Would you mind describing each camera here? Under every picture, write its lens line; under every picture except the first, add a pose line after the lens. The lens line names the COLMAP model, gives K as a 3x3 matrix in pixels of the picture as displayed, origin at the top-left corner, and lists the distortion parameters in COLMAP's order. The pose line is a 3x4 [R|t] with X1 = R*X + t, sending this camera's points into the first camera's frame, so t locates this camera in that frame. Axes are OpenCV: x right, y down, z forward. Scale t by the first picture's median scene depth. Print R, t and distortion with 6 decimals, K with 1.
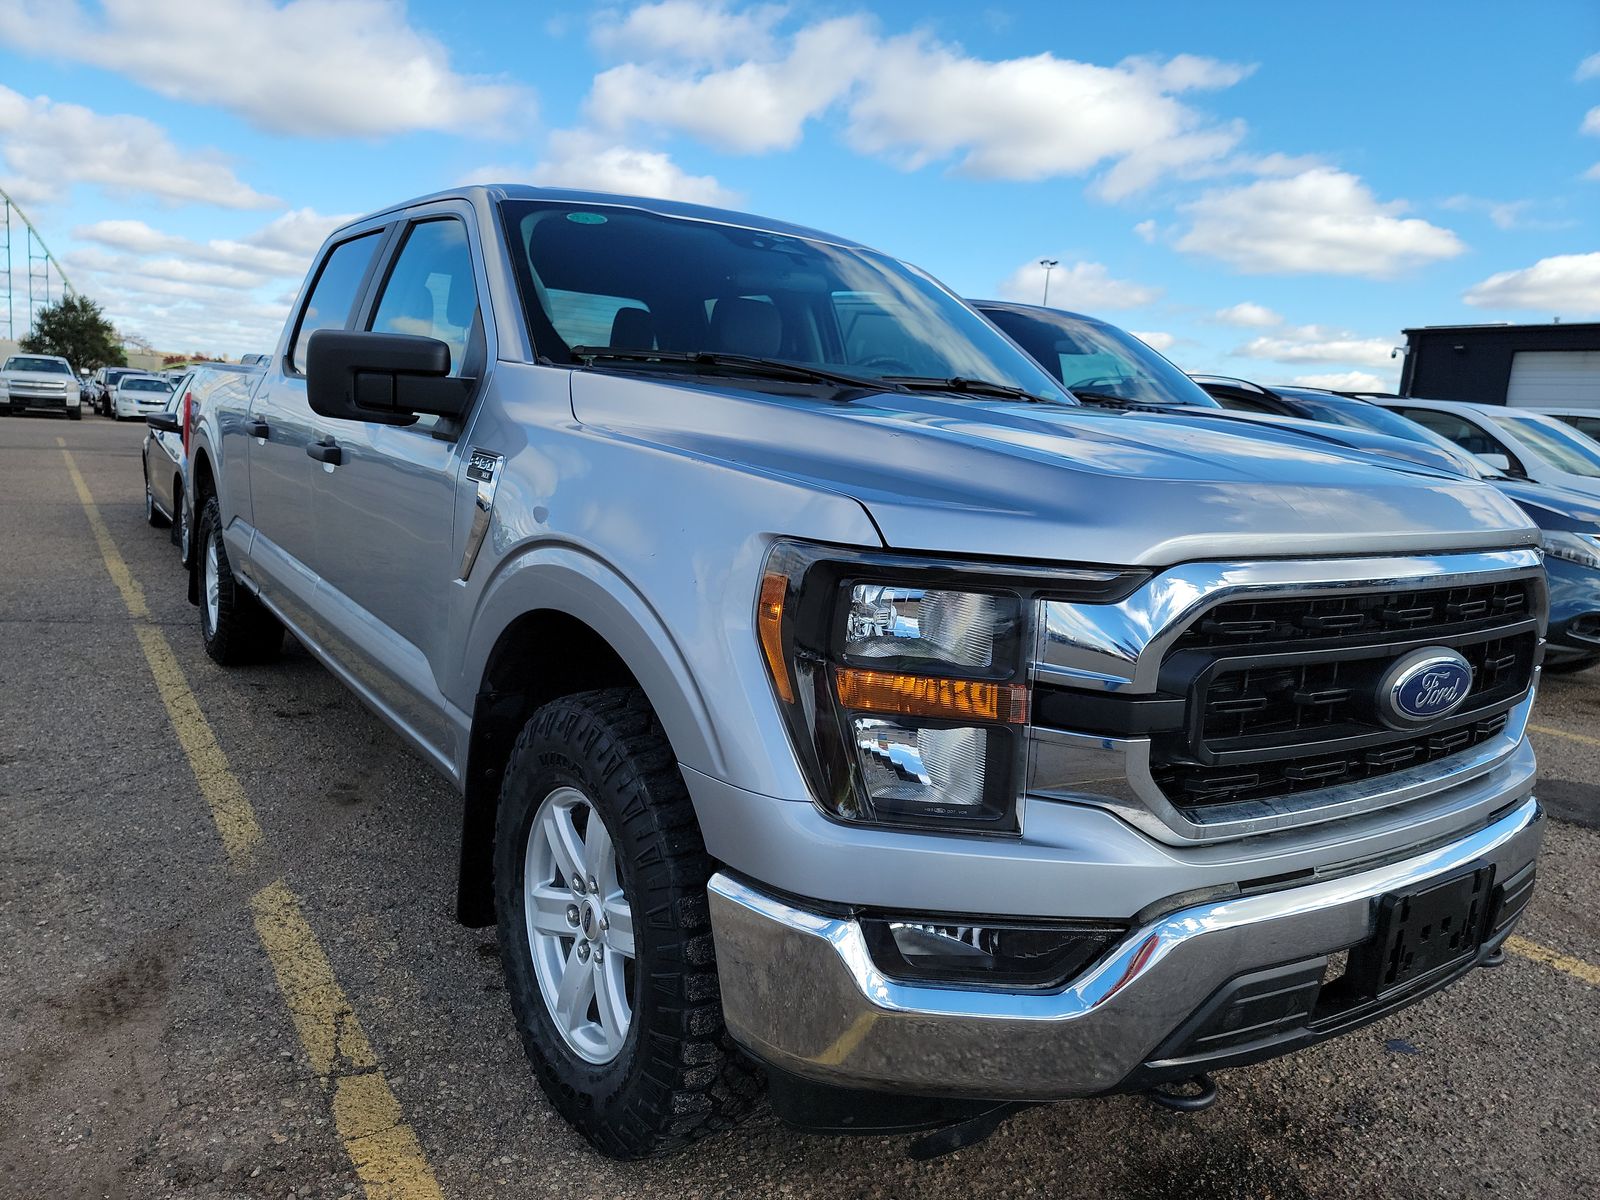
lens RADIAL K [[1112.0, 0, 805.7], [0, 1112.0, 587.7], [0, 0, 1]] dist [0.070220, -0.053947]
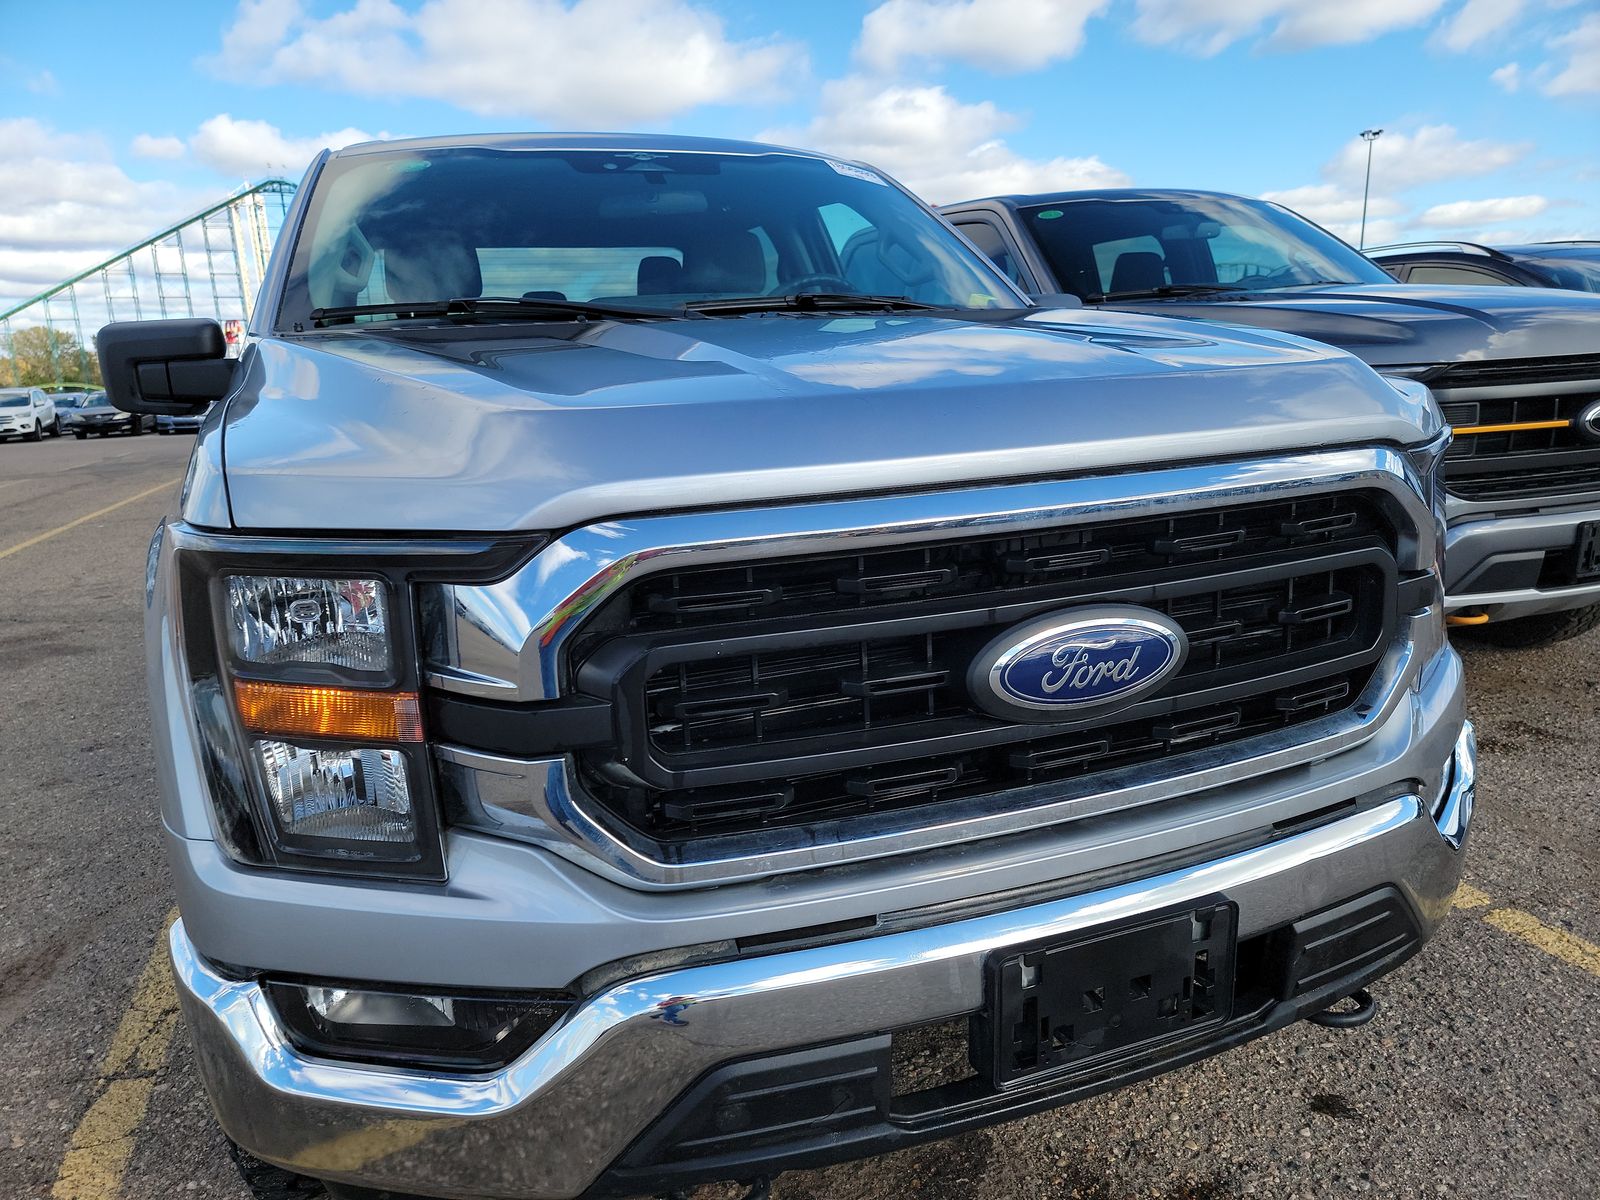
lens RADIAL K [[1112.0, 0, 802.6], [0, 1112.0, 607.8], [0, 0, 1]] dist [0.070220, -0.053947]
pose [[0.963406, -0.050542, -0.263238, 0.593758], [0.067805, 0.996074, 0.056909, 0.001583], [0.259329, -0.072675, 0.963051, 0.288231]]
